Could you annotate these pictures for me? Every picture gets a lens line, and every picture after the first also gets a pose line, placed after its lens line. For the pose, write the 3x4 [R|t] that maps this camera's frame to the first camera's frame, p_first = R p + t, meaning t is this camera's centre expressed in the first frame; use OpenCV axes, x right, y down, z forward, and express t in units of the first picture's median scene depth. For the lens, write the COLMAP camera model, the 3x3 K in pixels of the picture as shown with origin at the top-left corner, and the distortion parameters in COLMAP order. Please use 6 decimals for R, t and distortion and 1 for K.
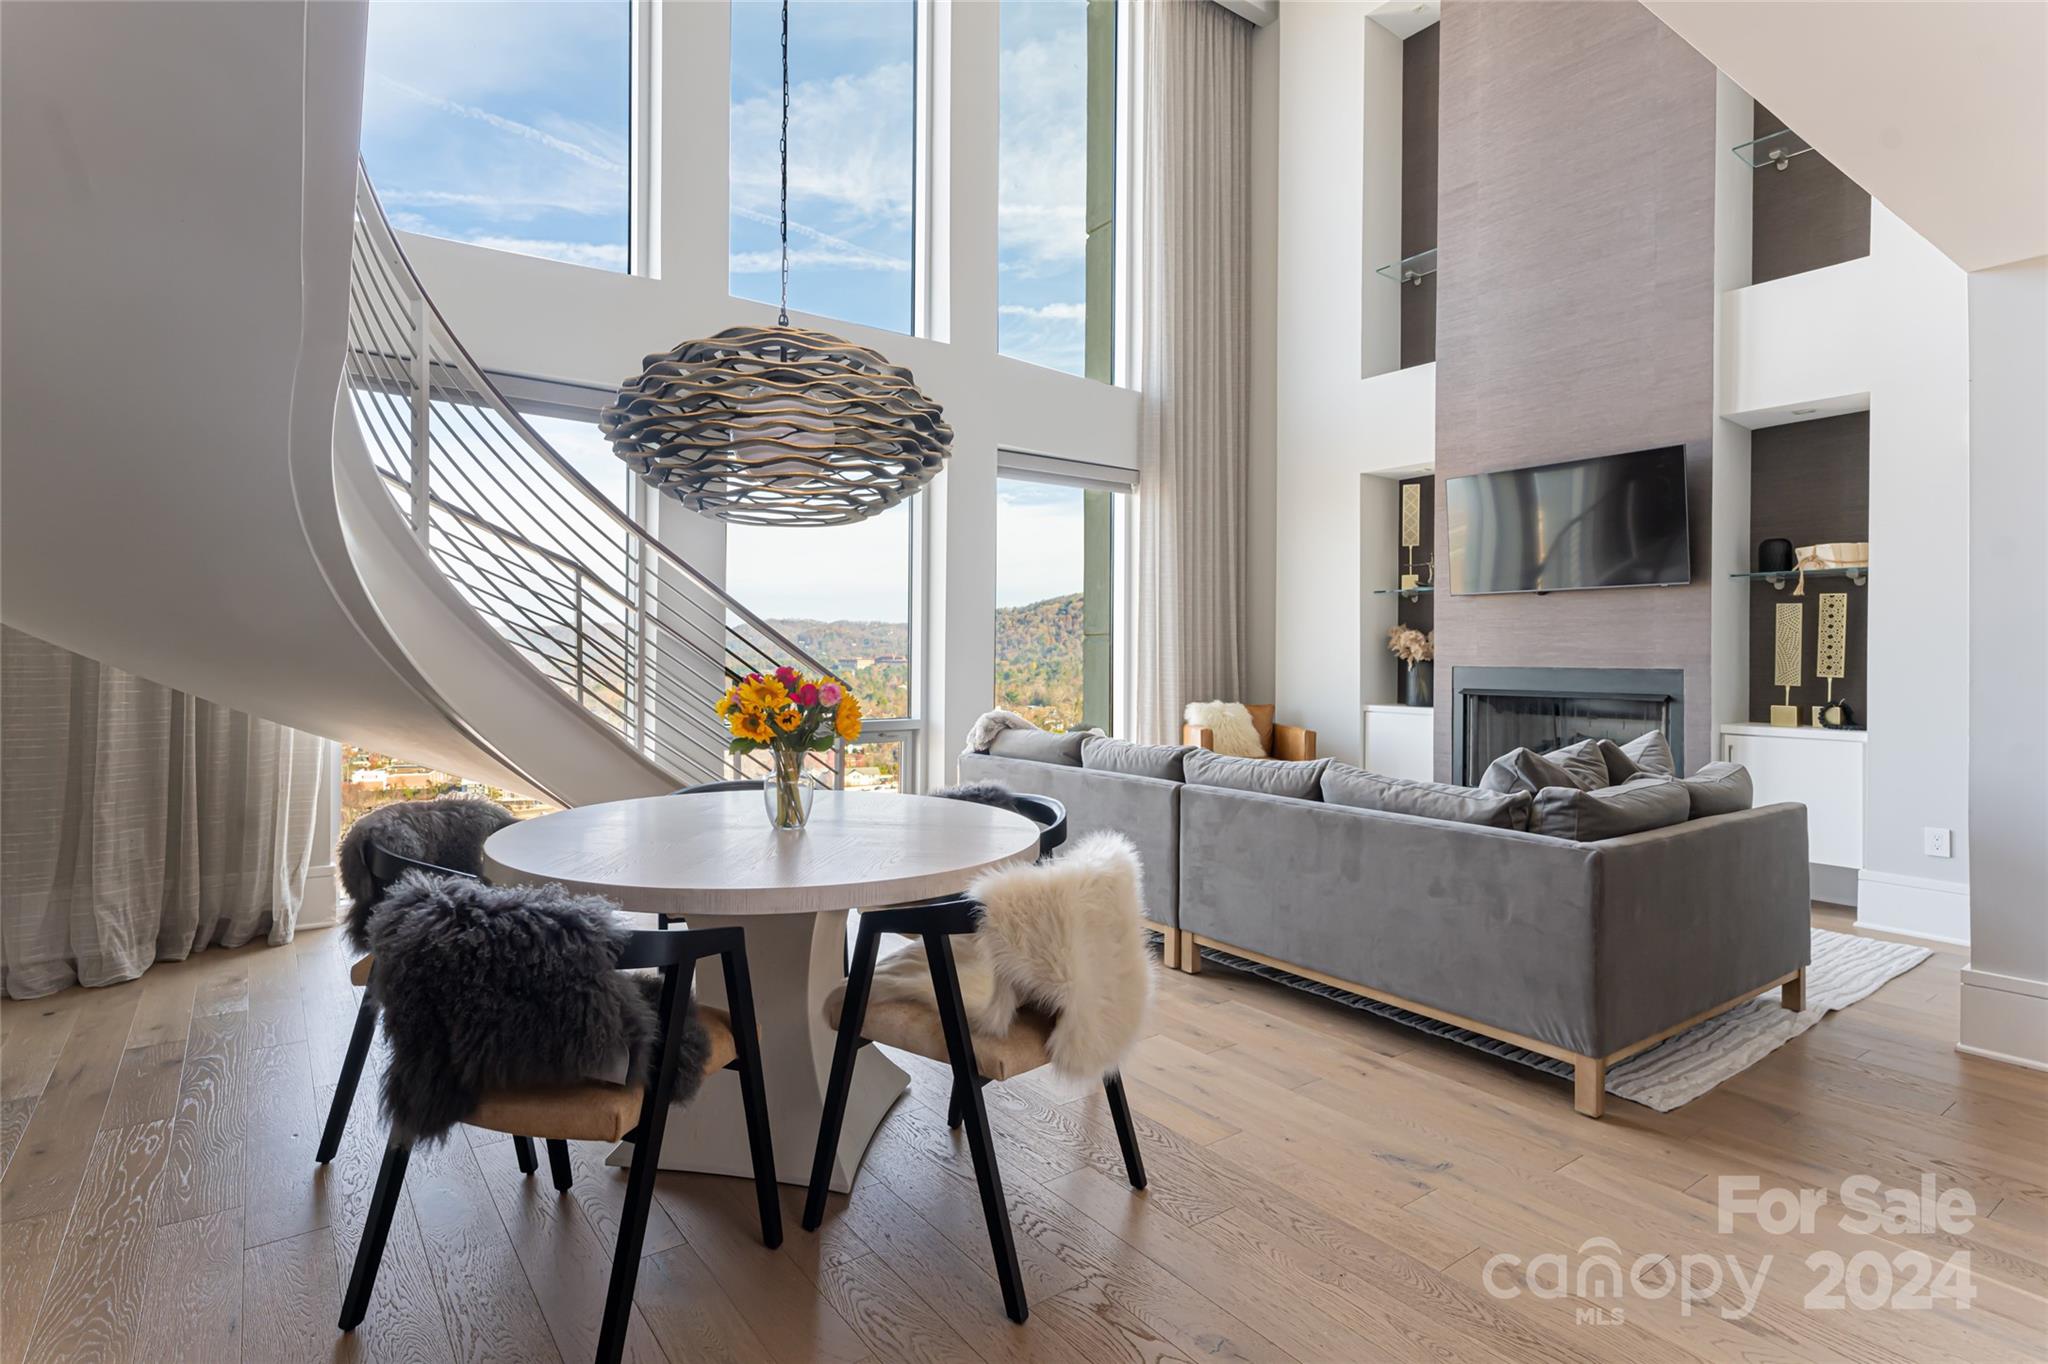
lens RADIAL K [[994.2, 0, 936.9], [0, 994.2, 653.2], [0, 0, 1]] dist [0.001965, 0.000478]
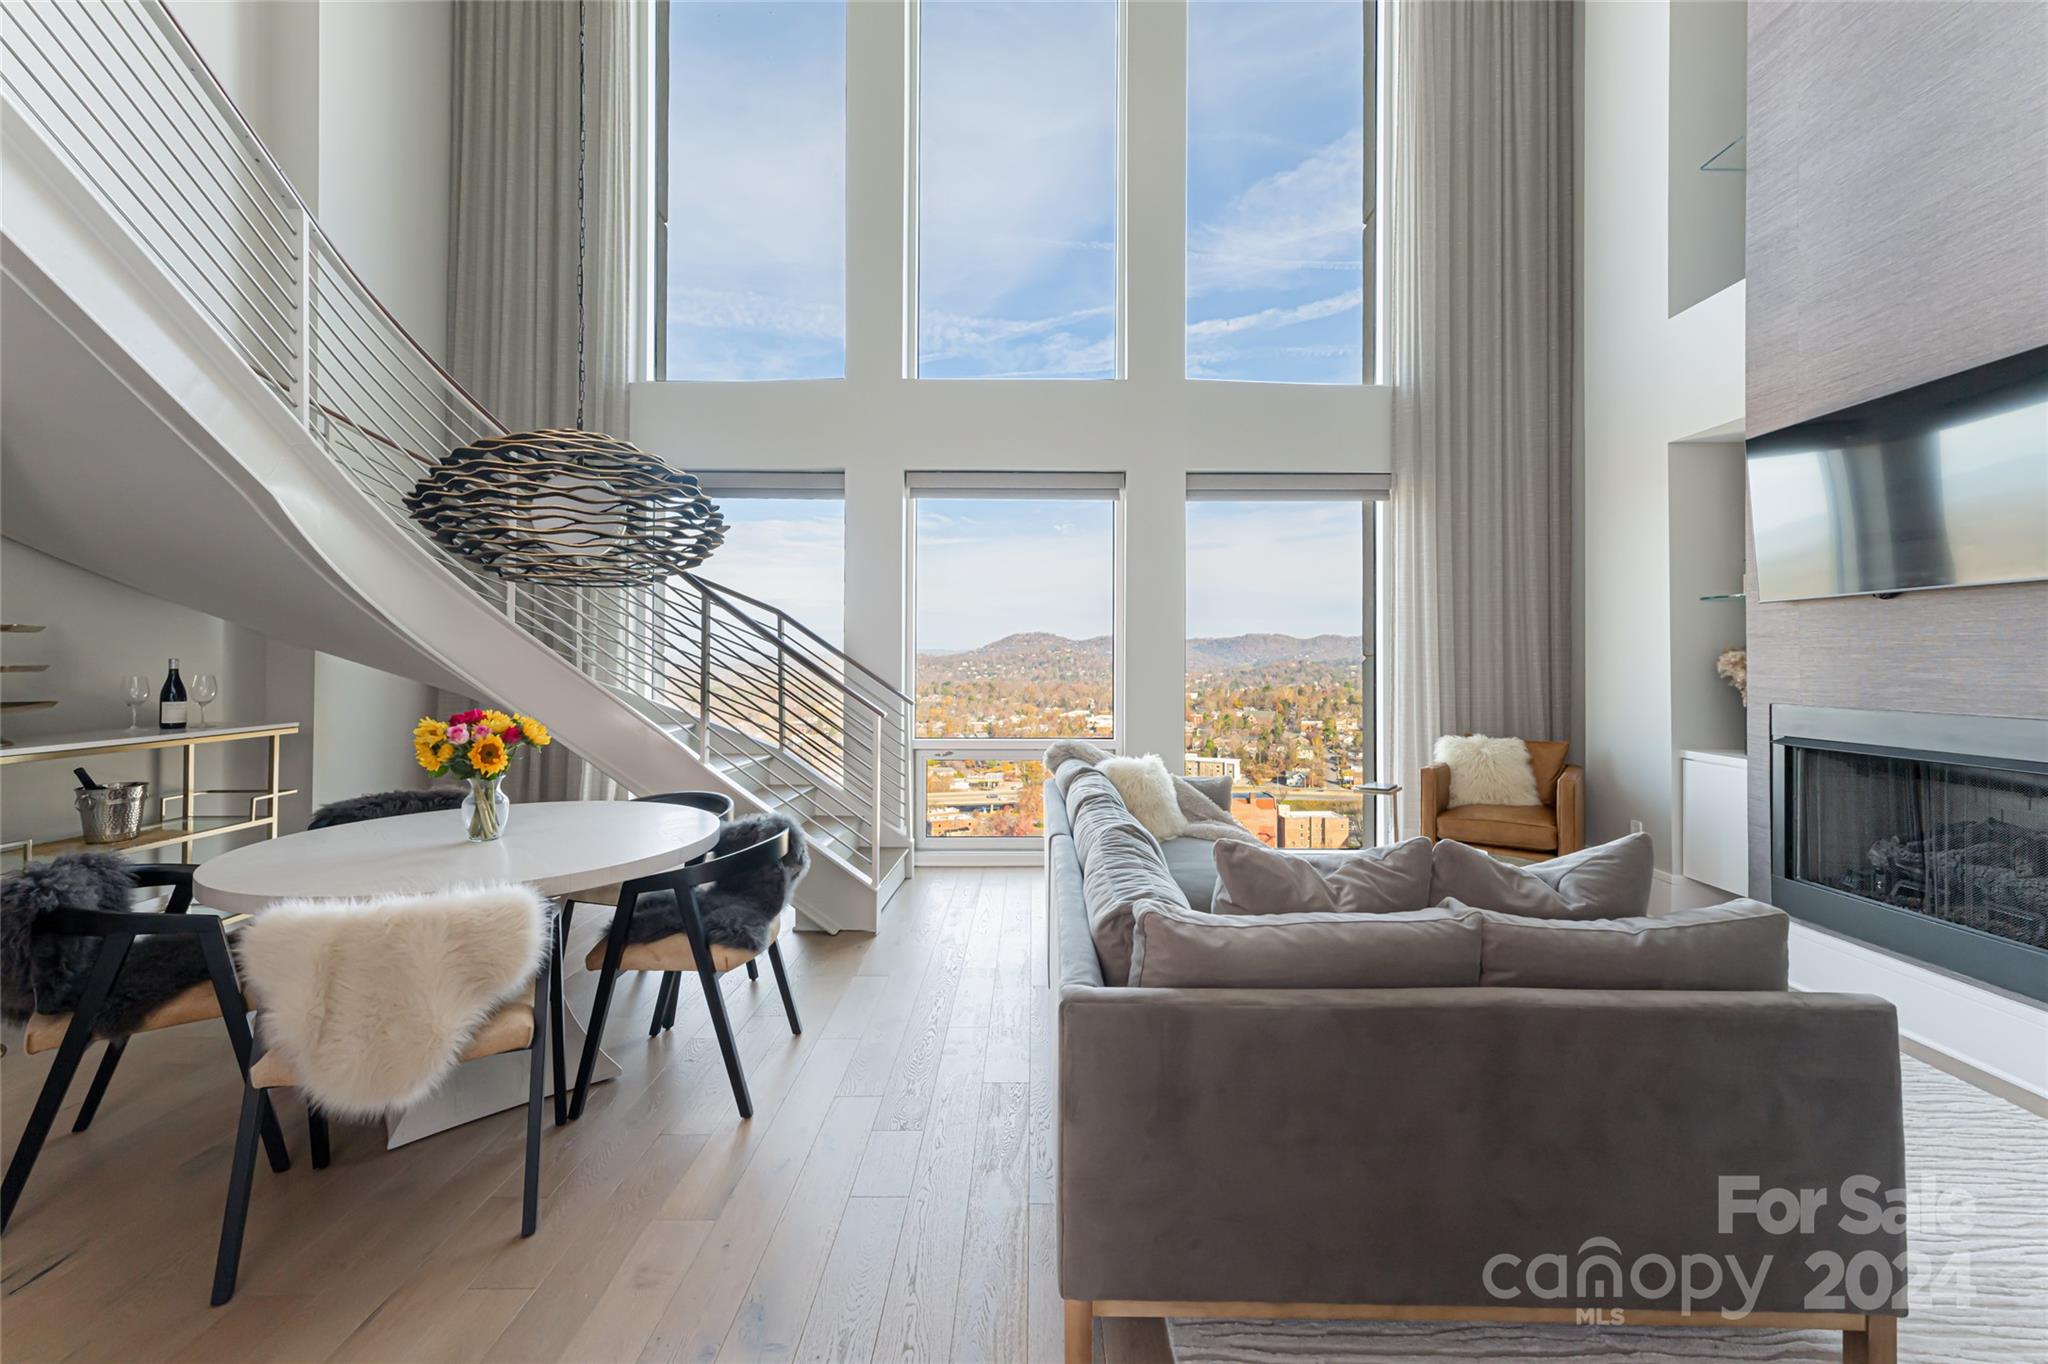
lens RADIAL K [[852.8, 0, 1021.9], [0, 852.8, 653.3], [0, 0, 1]] dist [0.001005, 0.000123]
pose [[0.818104, -0.007977, -0.575015, 0.434456], [0.003786, 0.999957, -0.008486, -0.018983], [0.575058, 0.004765, 0.818099, 0.206722]]
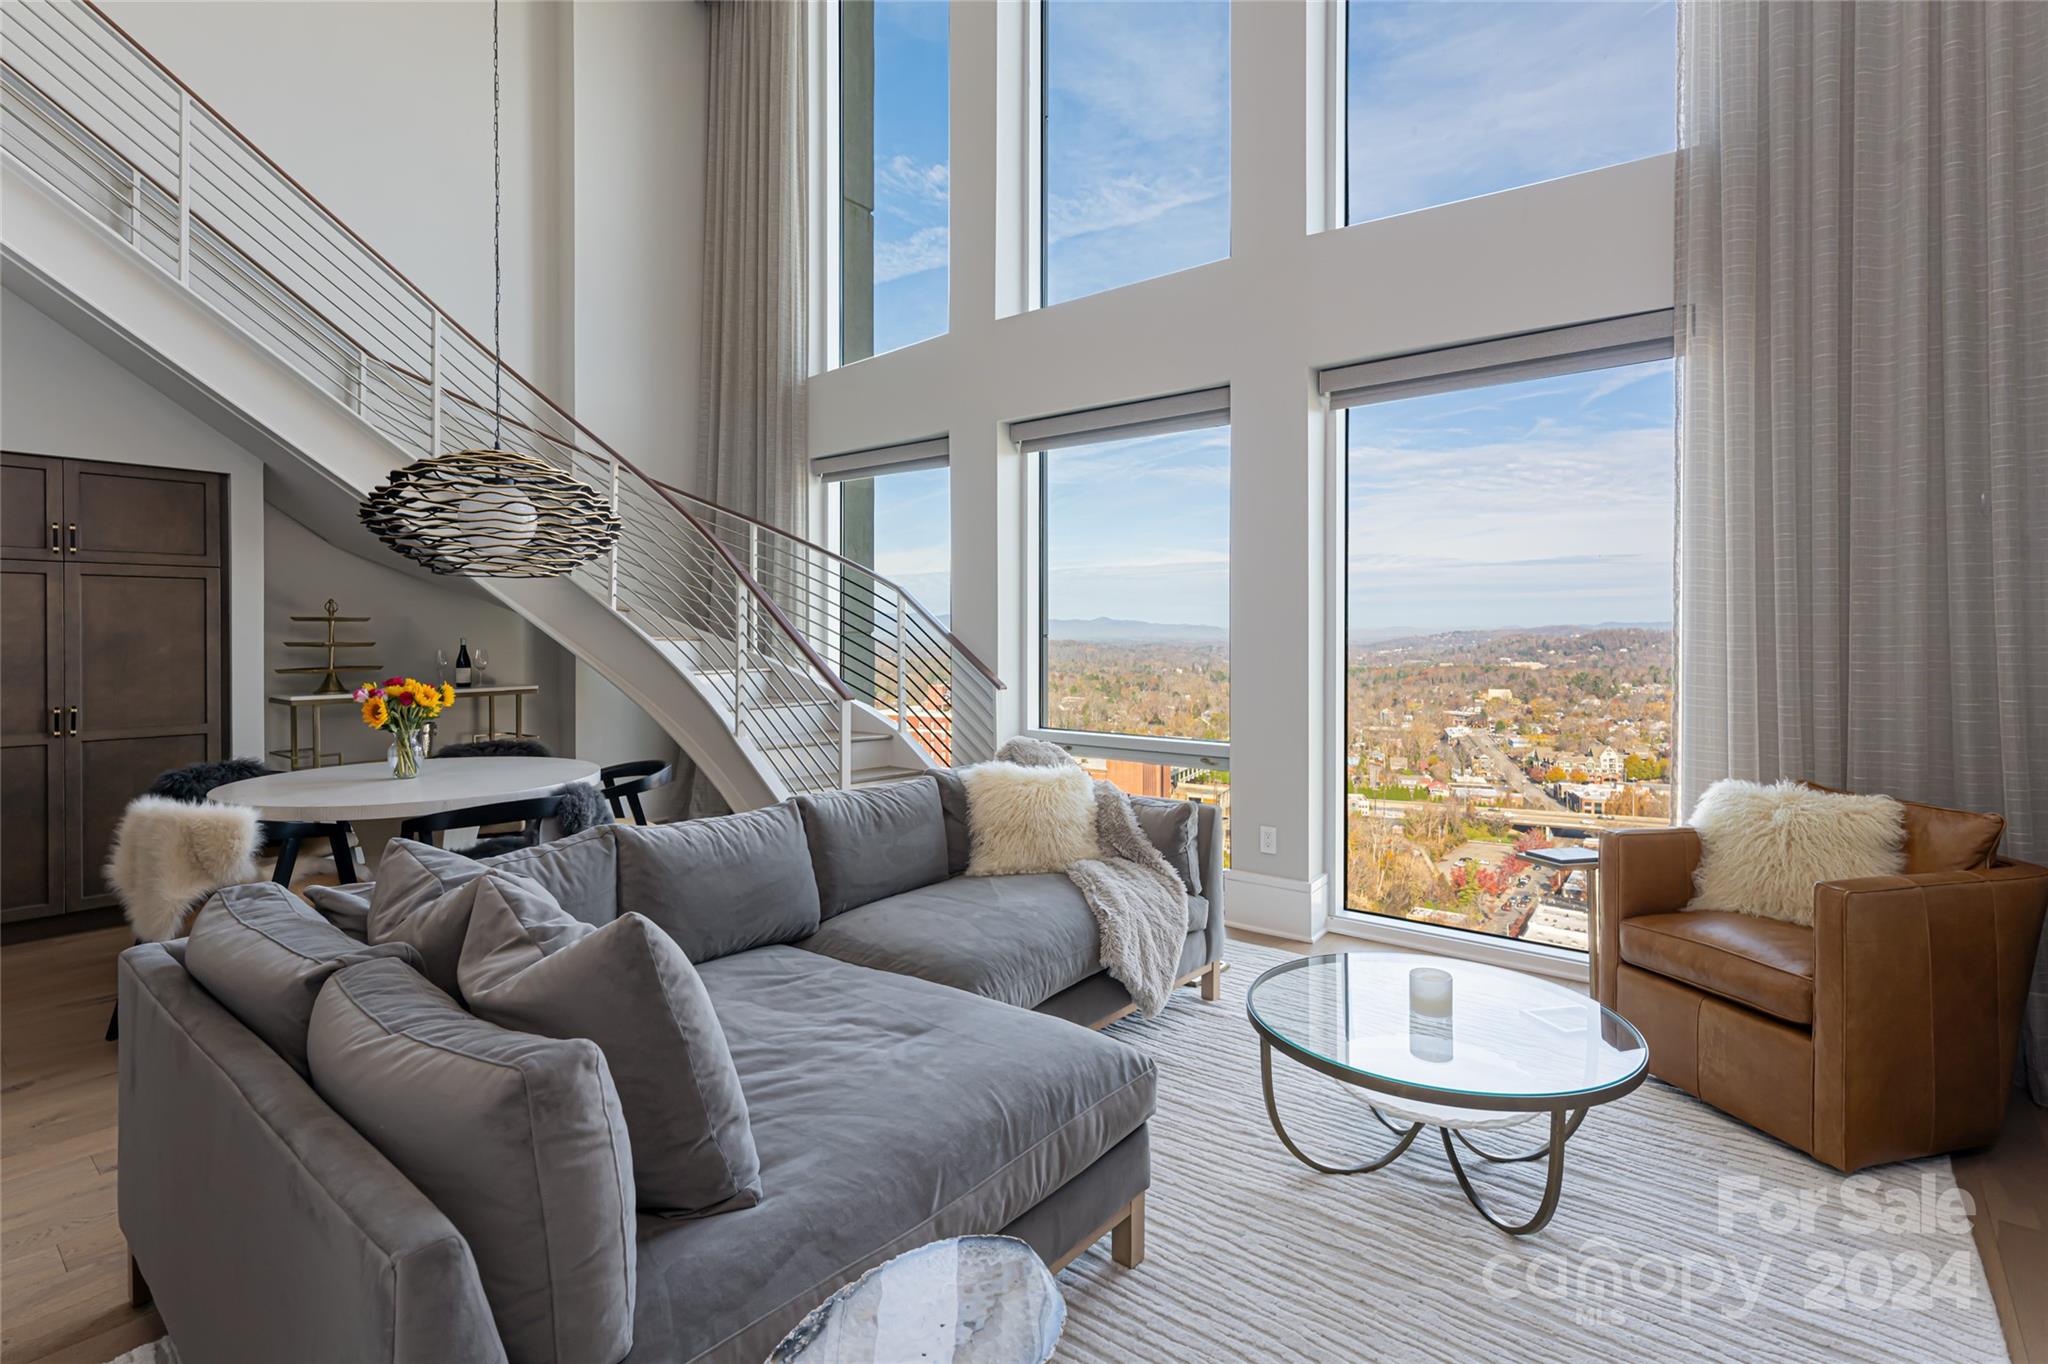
lens RADIAL K [[955.6, 0, 1024.0], [0, 955.6, 682.0], [0, 0, 1]] dist [0.028695, 0.000062]
pose [[0.266131, 0.040592, -0.963082, 0.692240], [0.002869, 0.999075, 0.042902, -0.018590], [0.963933, -0.014181, 0.265769, 0.646312]]
